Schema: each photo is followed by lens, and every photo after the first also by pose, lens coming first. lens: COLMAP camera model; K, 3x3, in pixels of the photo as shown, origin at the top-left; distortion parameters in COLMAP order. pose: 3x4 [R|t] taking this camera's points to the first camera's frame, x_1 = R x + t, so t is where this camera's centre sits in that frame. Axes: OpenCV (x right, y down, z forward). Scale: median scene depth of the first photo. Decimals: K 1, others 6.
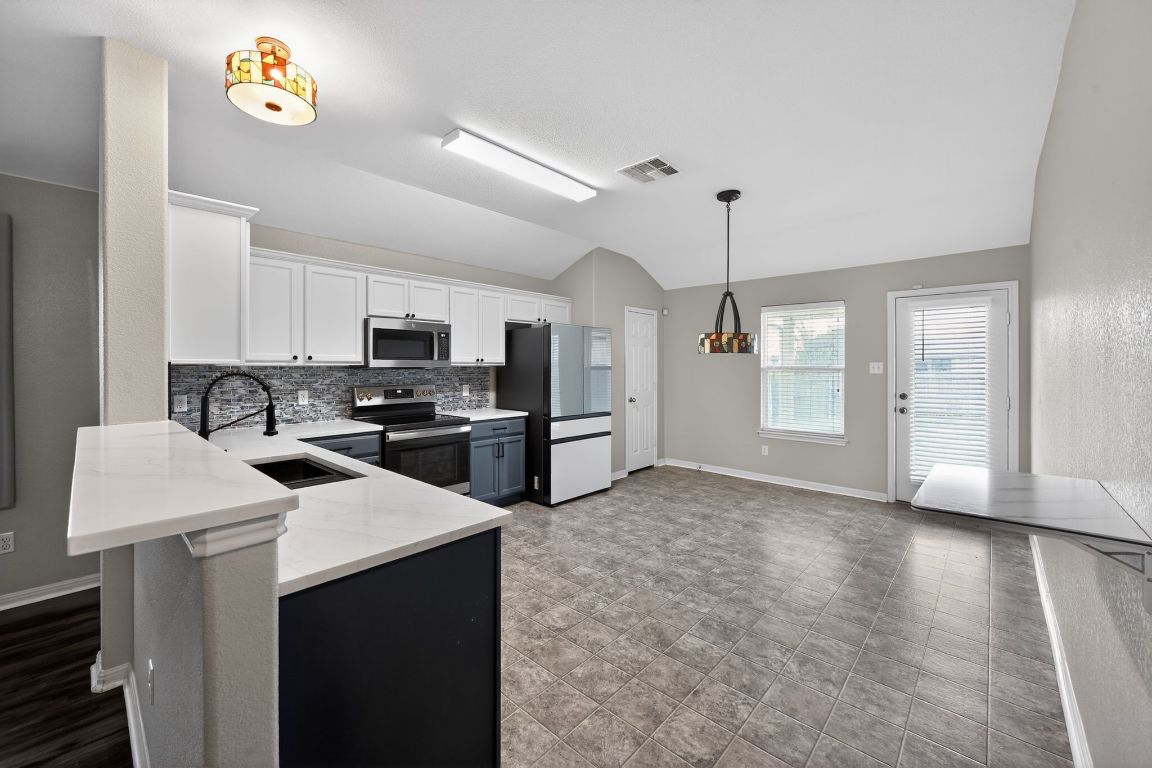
lens RADIAL K [[453.1, 0, 573.2], [0, 453.1, 372.2], [0, 0, 1]] dist [-0.002254, 0.000399]
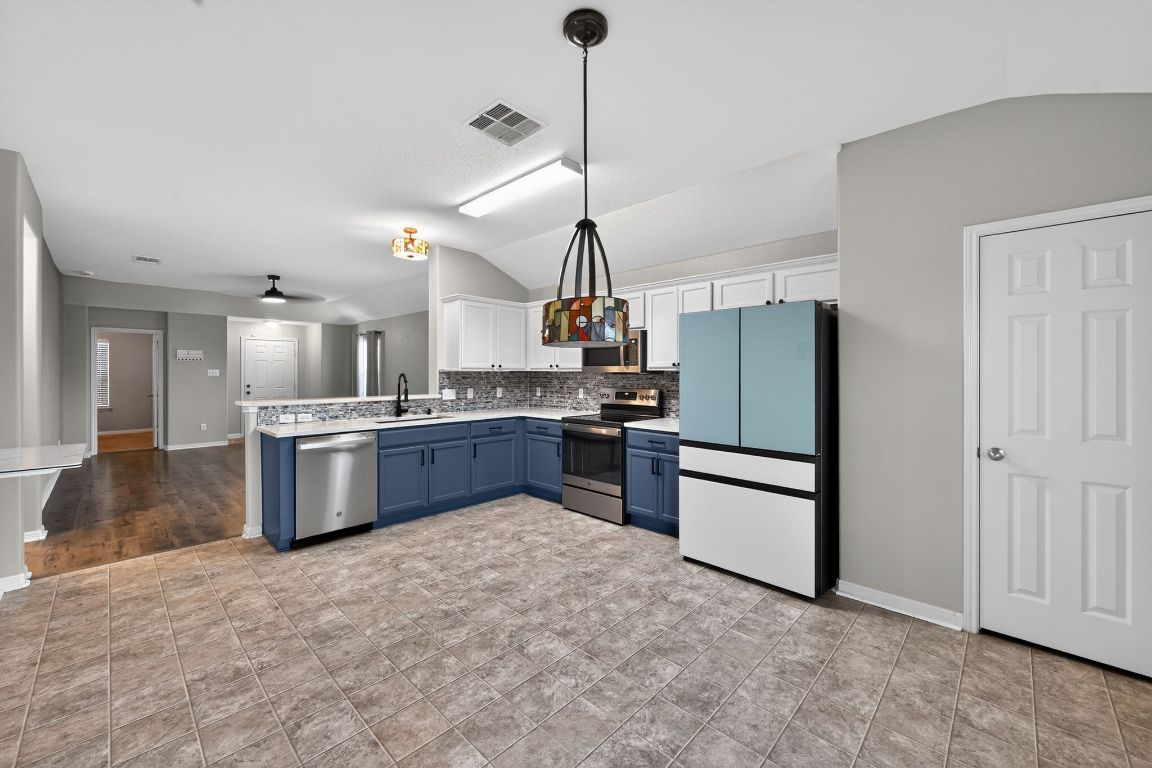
lens RADIAL K [[453.1, 0, 574.8], [0, 453.1, 376.5], [0, 0, 1]] dist [-0.002254, 0.000399]
pose [[-0.019034, 0.007453, -0.999791, 0.834148], [-0.012618, 0.999891, 0.007694, -0.008787], [0.999739, 0.012762, -0.018938, 0.988355]]
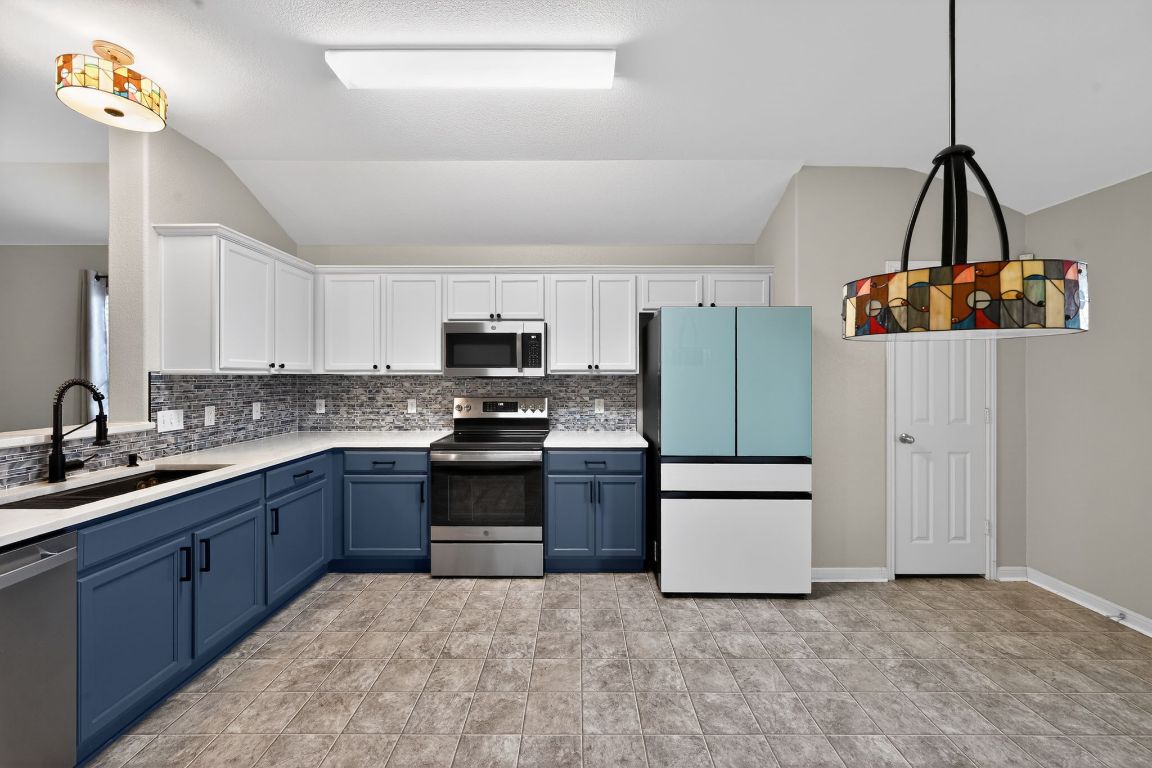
lens RADIAL K [[453.1, 0, 576.8], [0, 453.1, 379.4], [0, 0, 1]] dist [-0.002254, 0.000399]
pose [[0.680862, 0.004195, -0.732399, 0.394477], [-0.007709, 0.999969, -0.001439, -0.005319], [0.732371, 0.006626, 0.680874, 0.567040]]
